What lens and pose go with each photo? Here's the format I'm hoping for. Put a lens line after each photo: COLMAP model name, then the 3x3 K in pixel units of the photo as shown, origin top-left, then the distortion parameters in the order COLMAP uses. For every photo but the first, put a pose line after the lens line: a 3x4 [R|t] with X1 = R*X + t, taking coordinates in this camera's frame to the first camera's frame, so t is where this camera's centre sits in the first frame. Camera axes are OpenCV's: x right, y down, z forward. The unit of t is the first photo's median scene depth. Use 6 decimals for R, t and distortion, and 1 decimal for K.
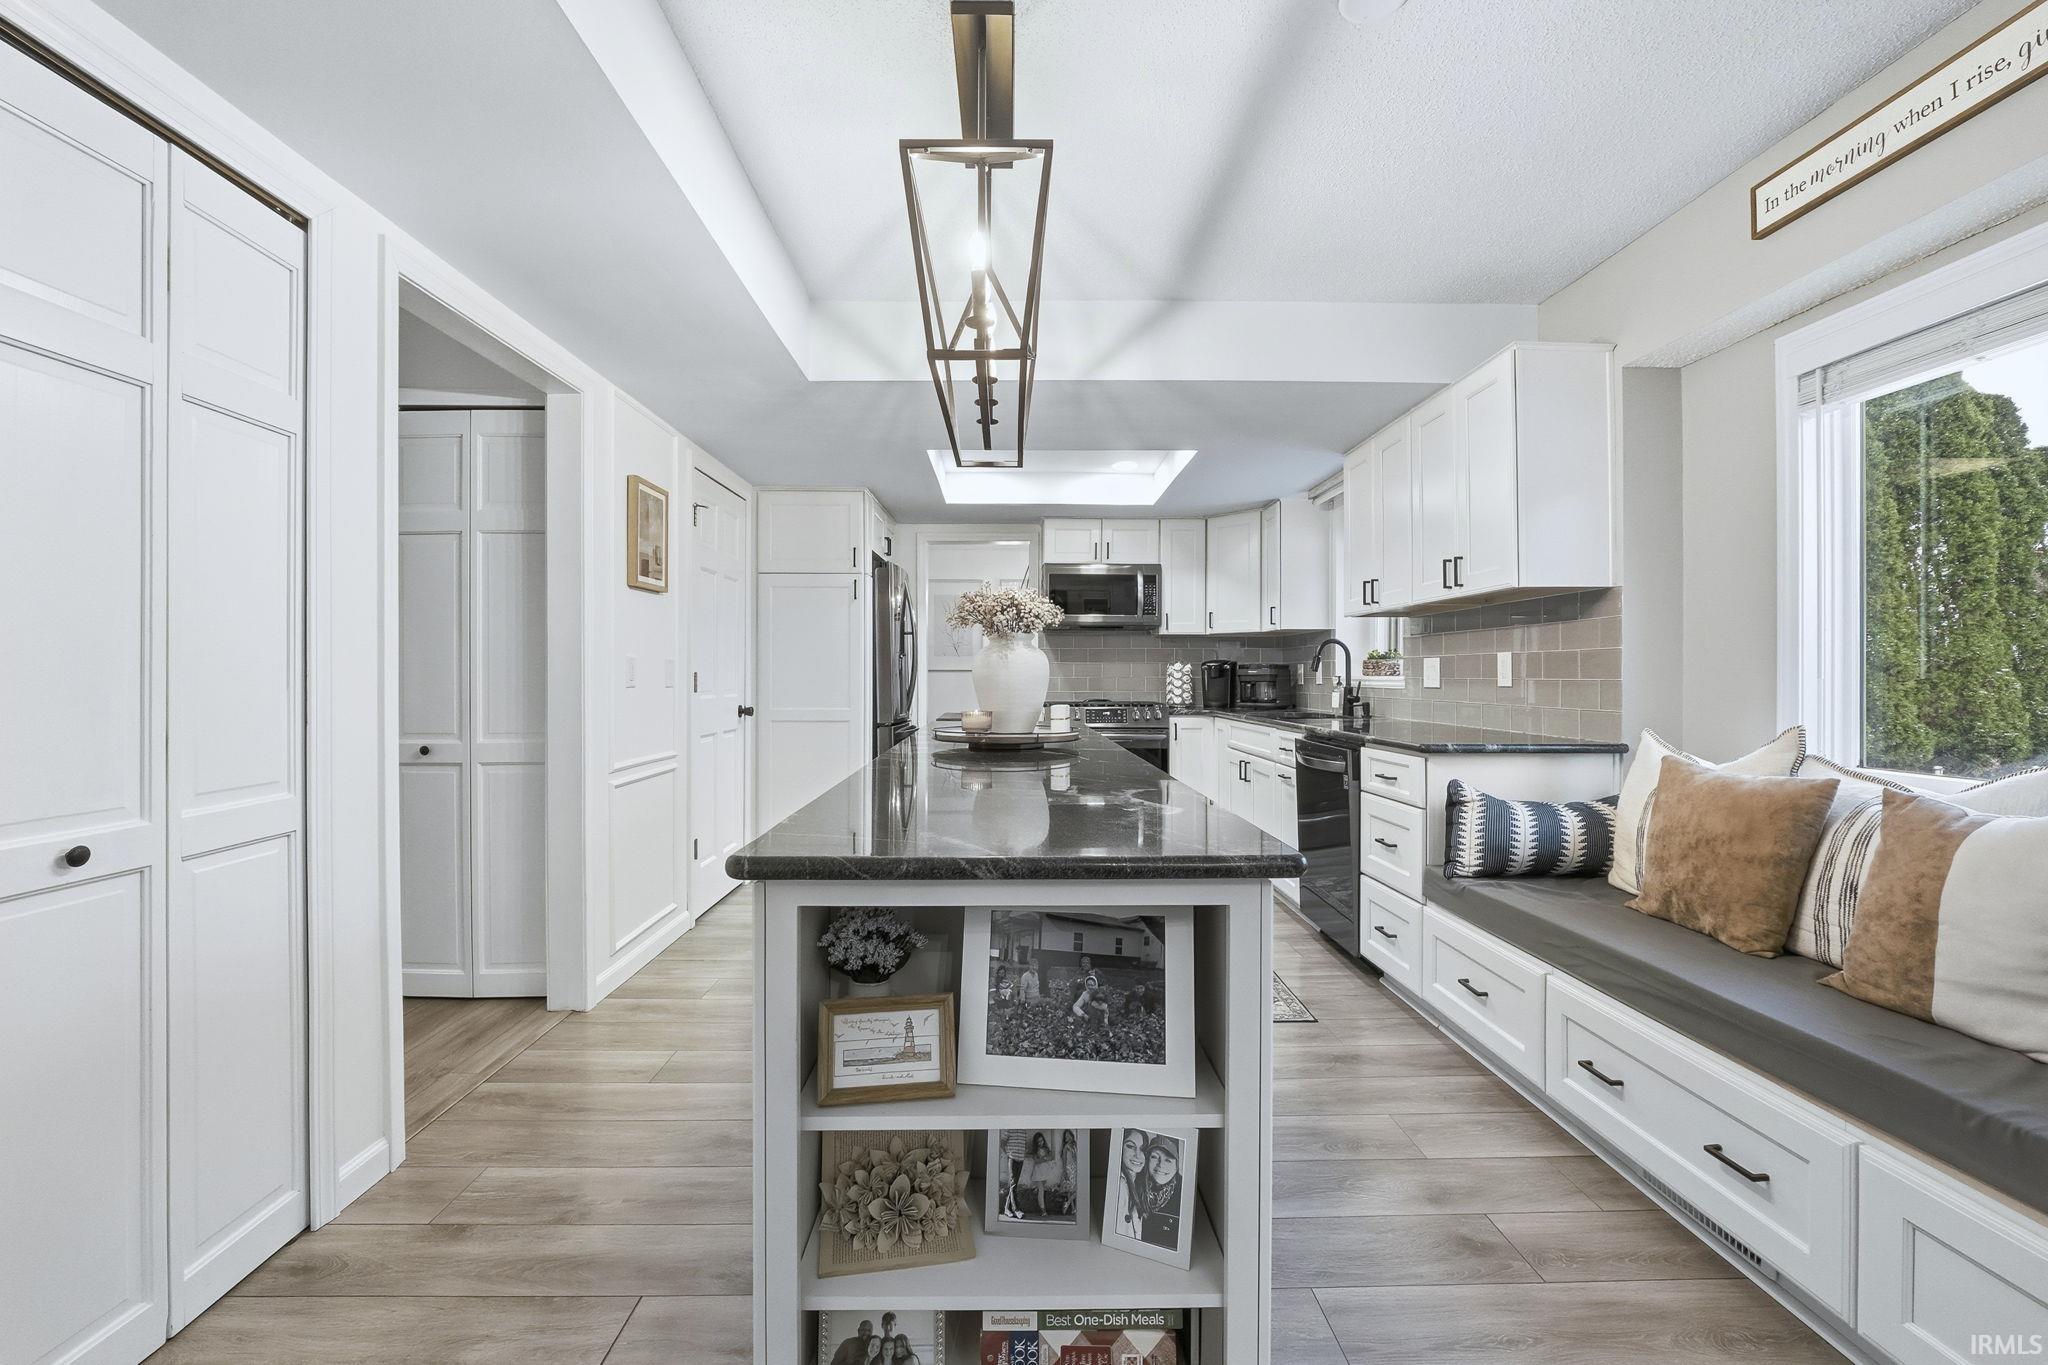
lens RADIAL K [[863.4, 0, 1023.0], [0, 863.4, 676.3], [0, 0, 1]] dist [-0.021834, 0.007784]
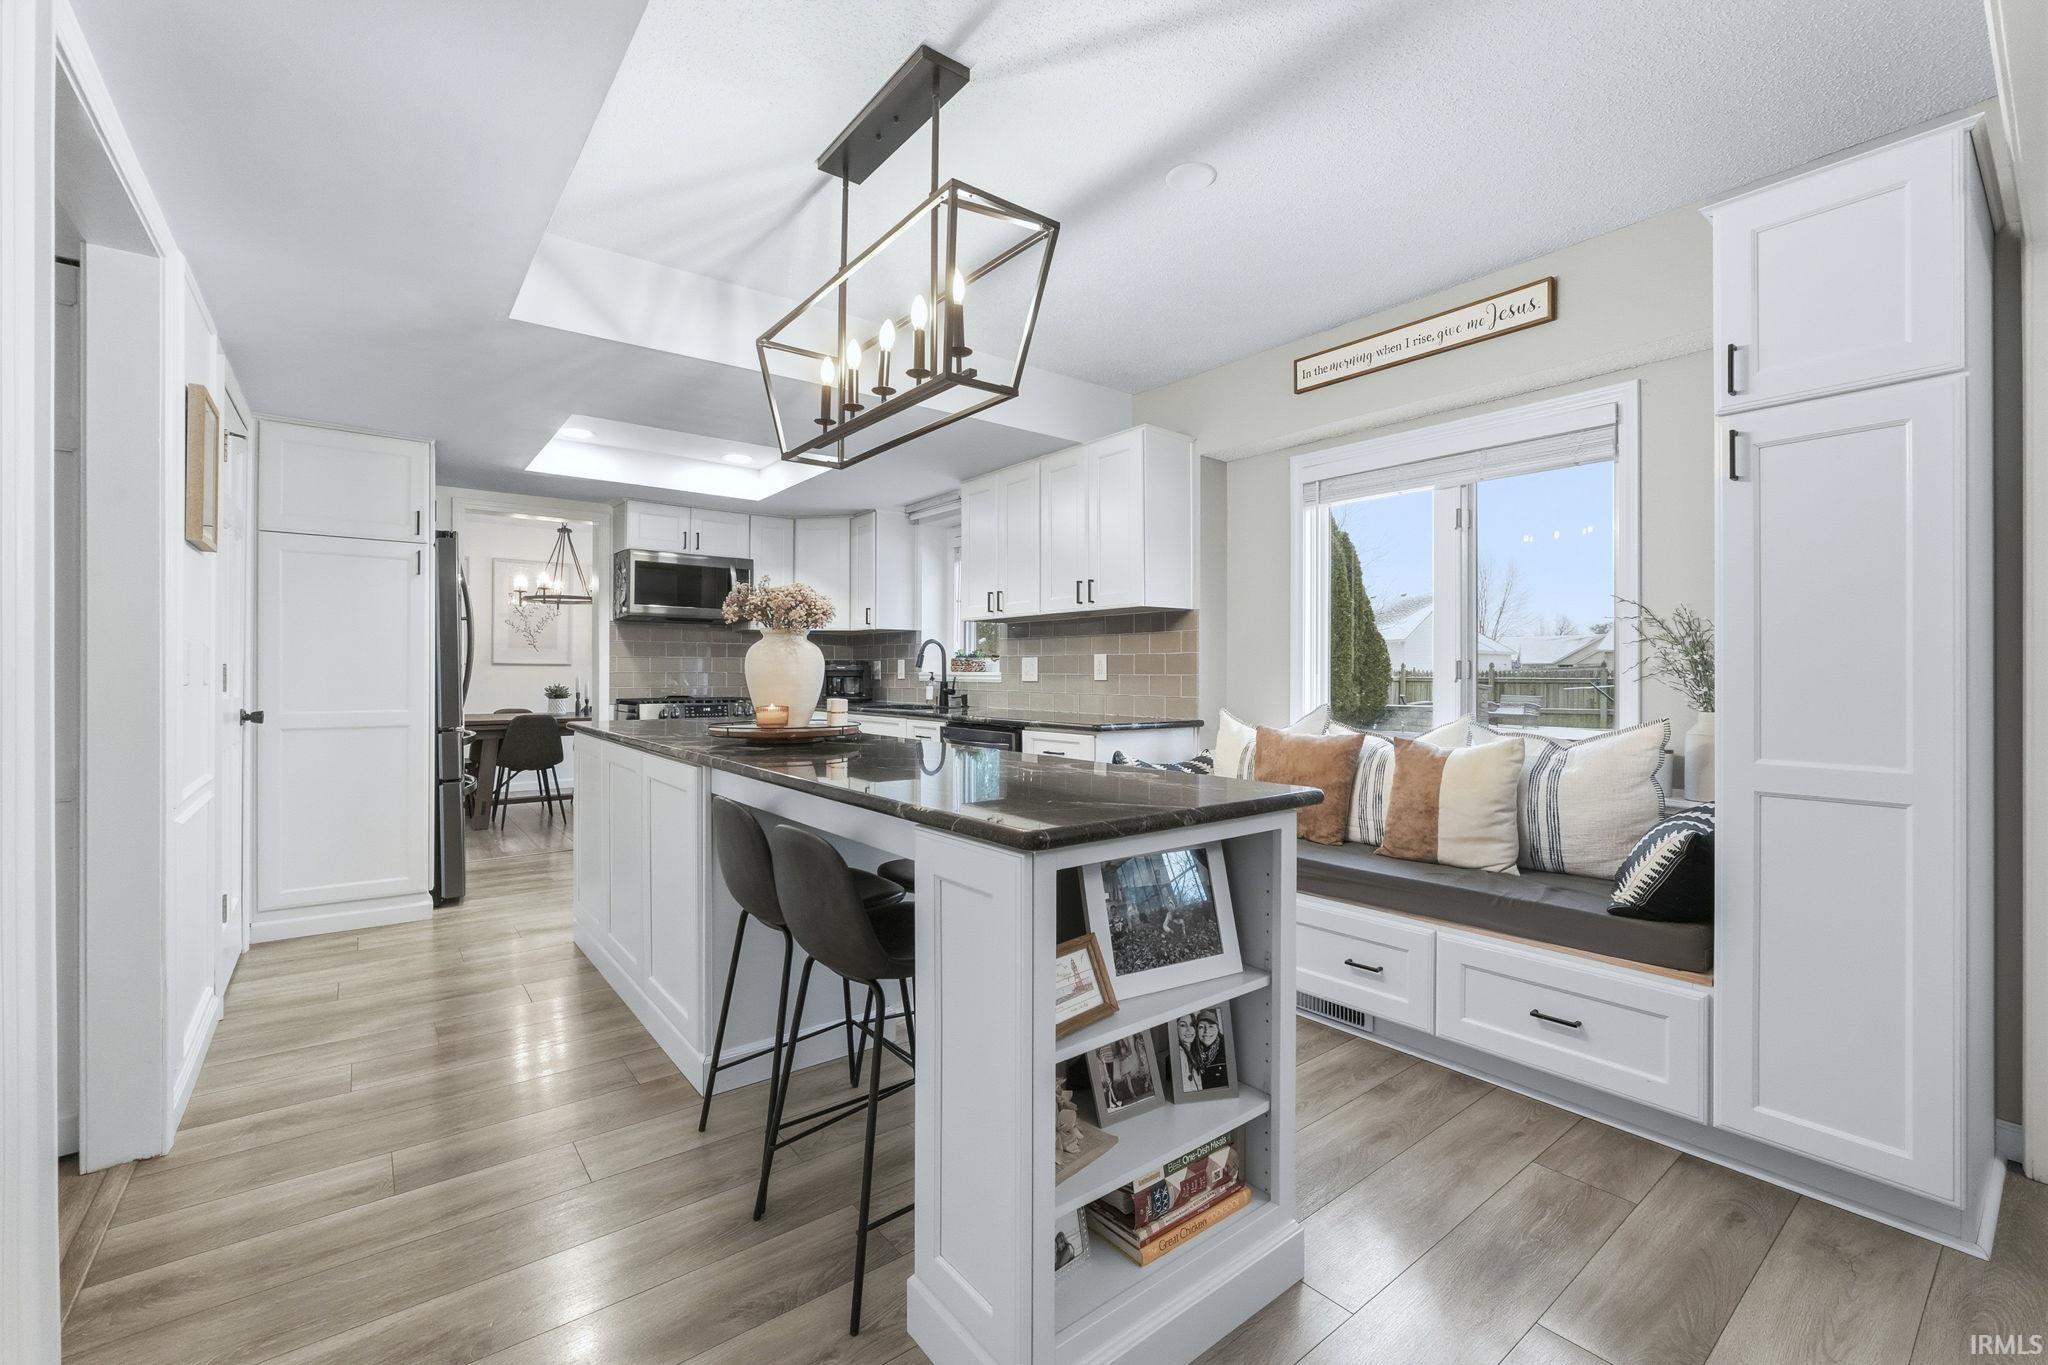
lens RADIAL K [[852.3, 0, 1021.2], [0, 852.3, 673.1], [0, 0, 1]] dist [-0.012976, 0.000849]
pose [[0.797032, 0.002069, 0.603934, -0.392422], [-0.002899, 0.999996, 0.000400, 0.000906], [-0.603930, -0.002070, 0.797034, 0.046652]]
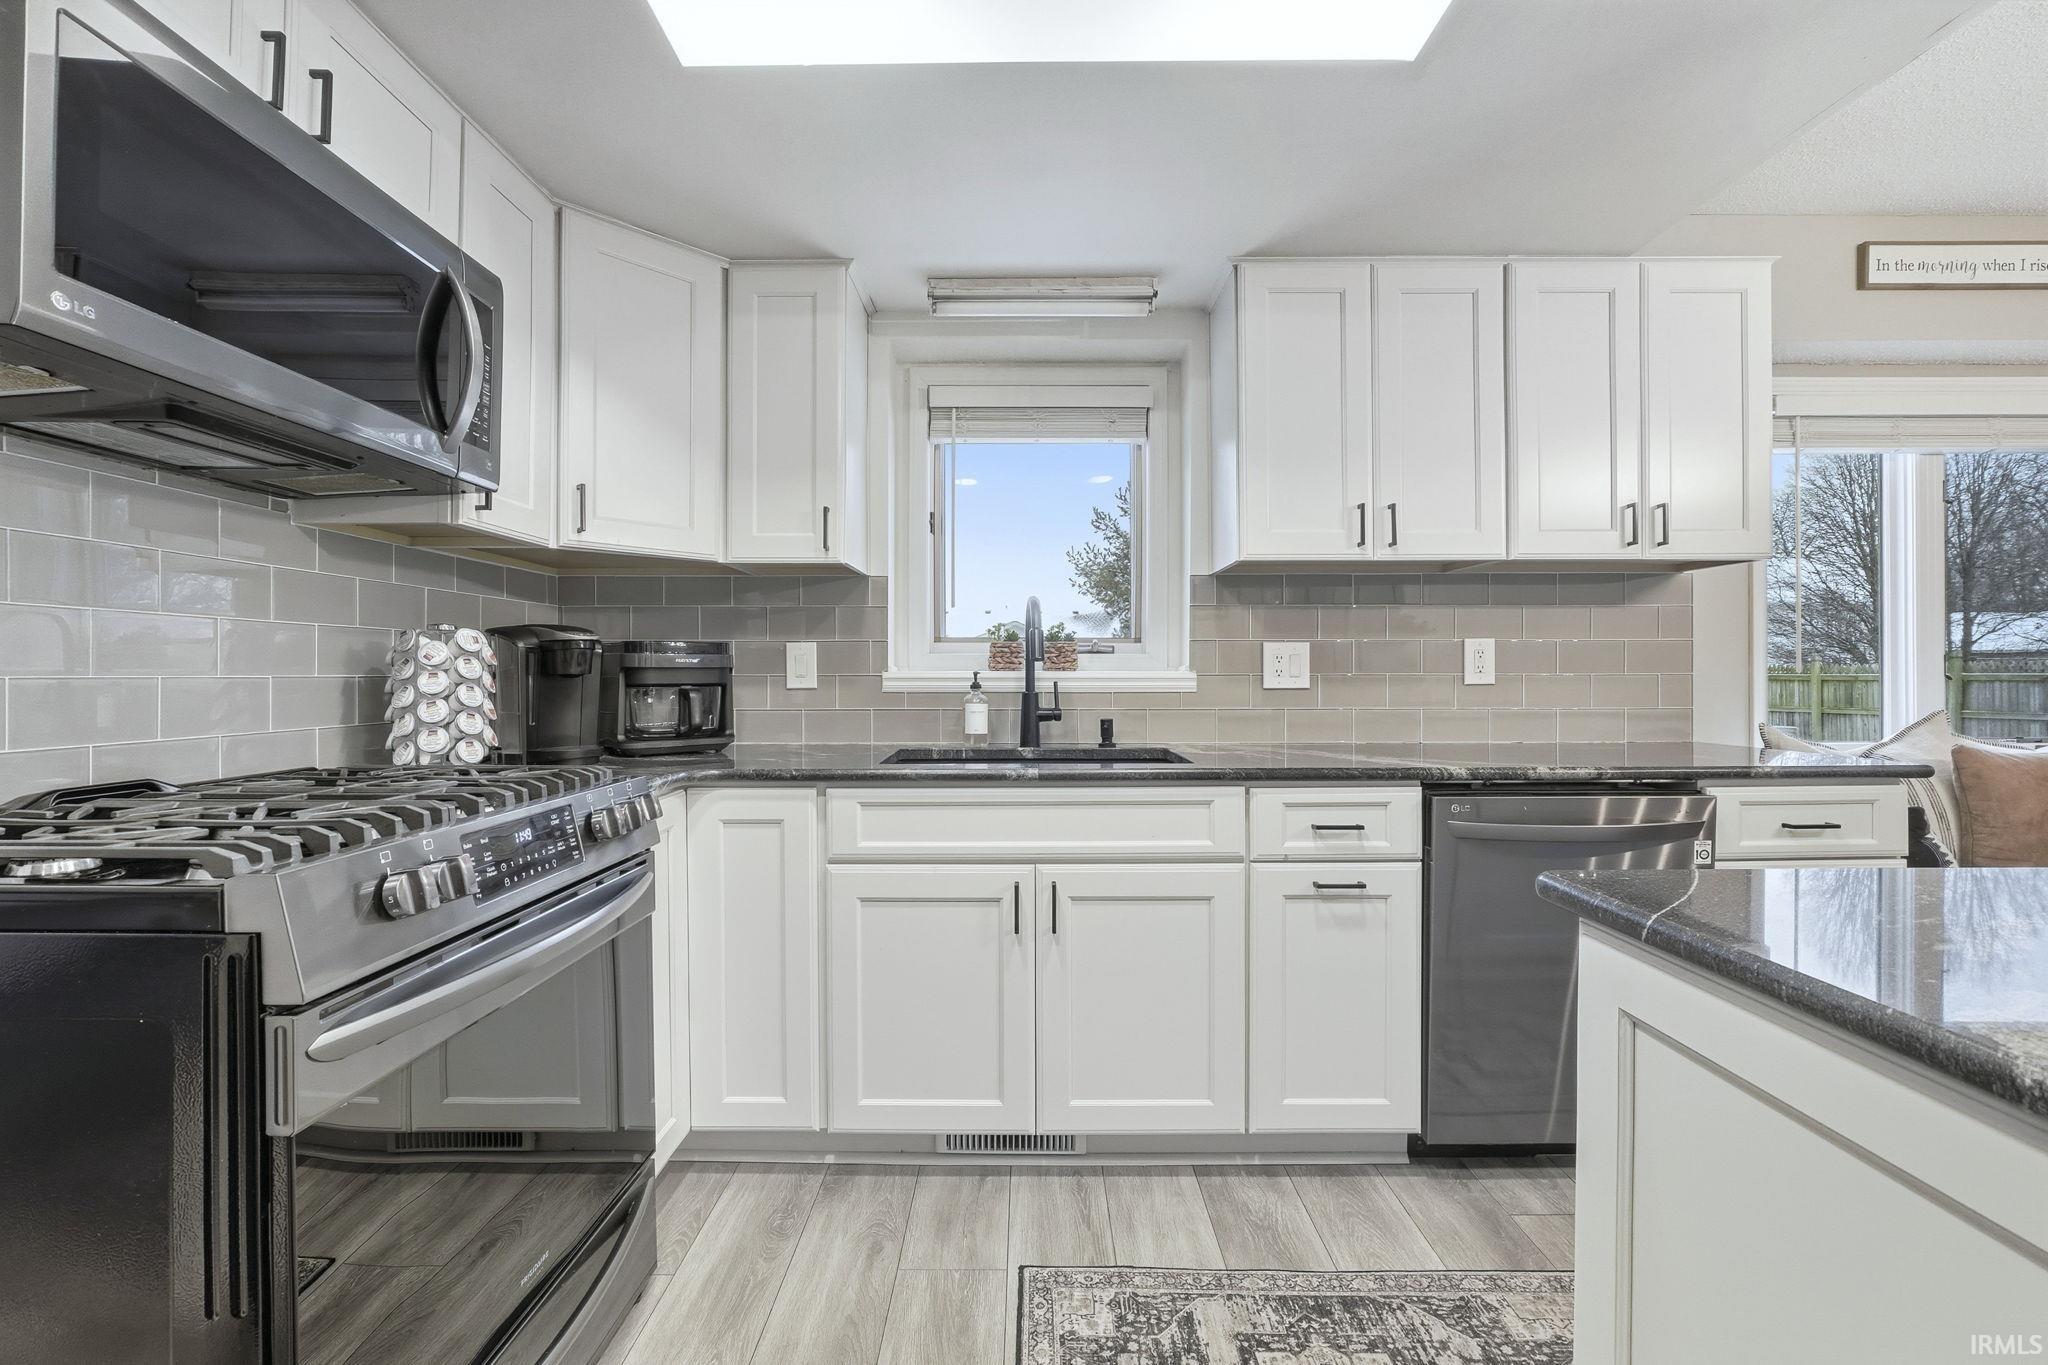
lens RADIAL K [[852.3, 0, 1021.2], [0, 852.3, 673.1], [0, 0, 1]] dist [-0.012976, 0.000849]
pose [[0.027315, -0.001962, 0.999625, -0.241082], [0.002339, 0.999995, 0.001898, -0.000373], [-0.999624, 0.002286, 0.027320, 1.701034]]
